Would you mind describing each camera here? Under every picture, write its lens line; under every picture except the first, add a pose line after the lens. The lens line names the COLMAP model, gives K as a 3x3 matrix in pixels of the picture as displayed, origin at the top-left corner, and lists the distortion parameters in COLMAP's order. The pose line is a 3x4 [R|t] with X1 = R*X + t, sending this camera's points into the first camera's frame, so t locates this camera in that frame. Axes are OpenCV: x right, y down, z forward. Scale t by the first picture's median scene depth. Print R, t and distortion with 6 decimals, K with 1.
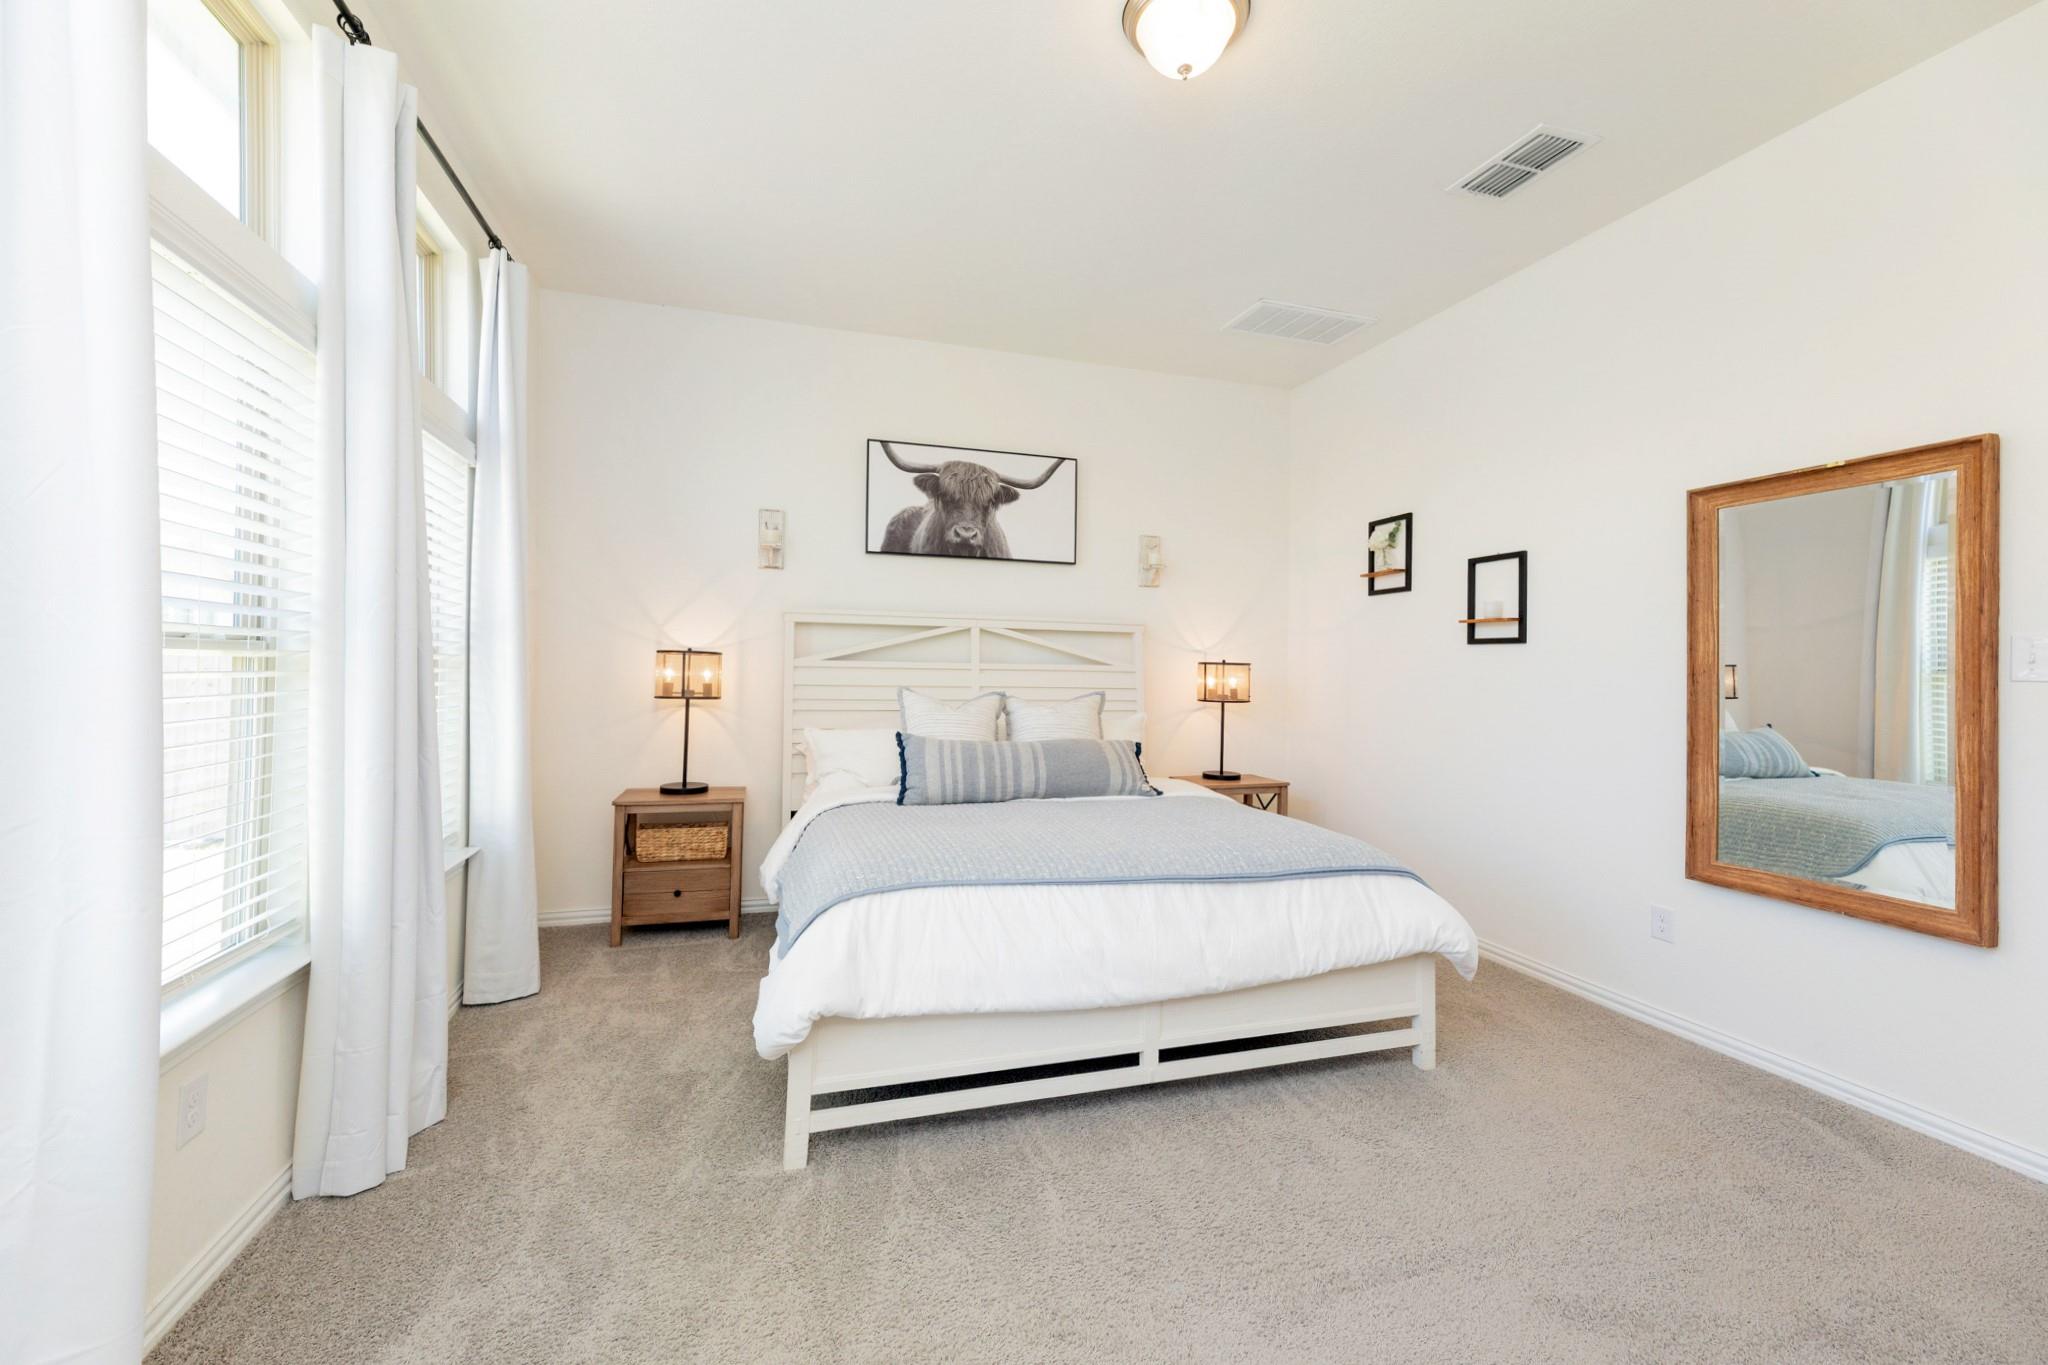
lens RADIAL K [[797.0, 0, 1029.2], [0, 797.0, 662.3], [0, 0, 1]] dist [0.095874, -0.000013]
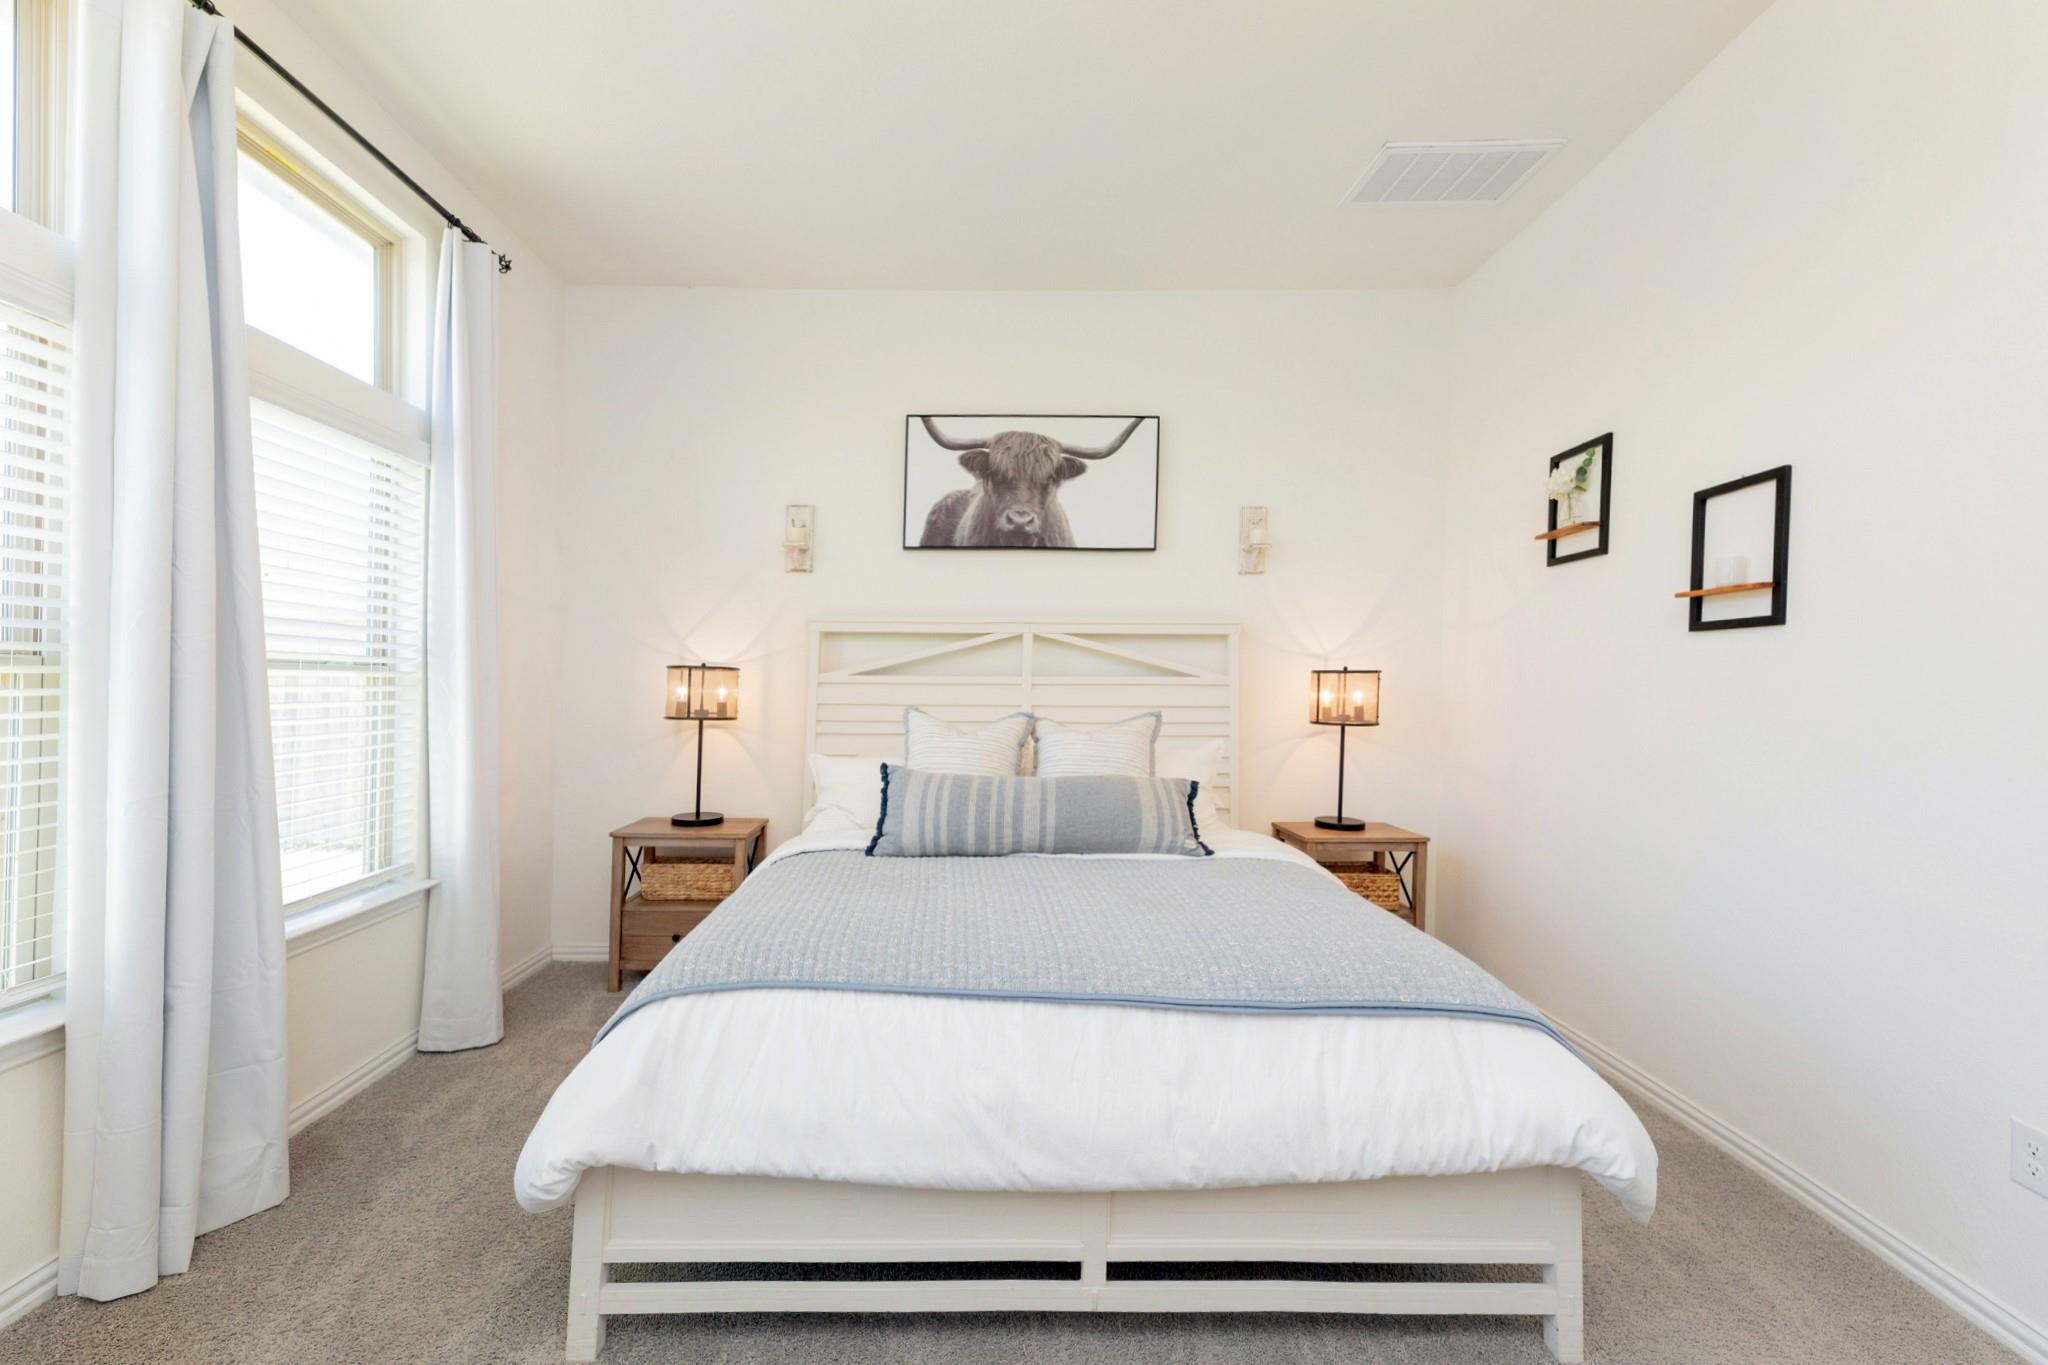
lens RADIAL K [[832.5, 0, 1024.0], [0, 832.5, 682.5], [0, 0, 1]] dist [0.039595, 0.000013]
pose [[0.966853, -0.010895, -0.255100, 0.192643], [0.012001, 0.999924, 0.002780, 0.006495], [0.255050, -0.005750, 0.966911, 0.233282]]
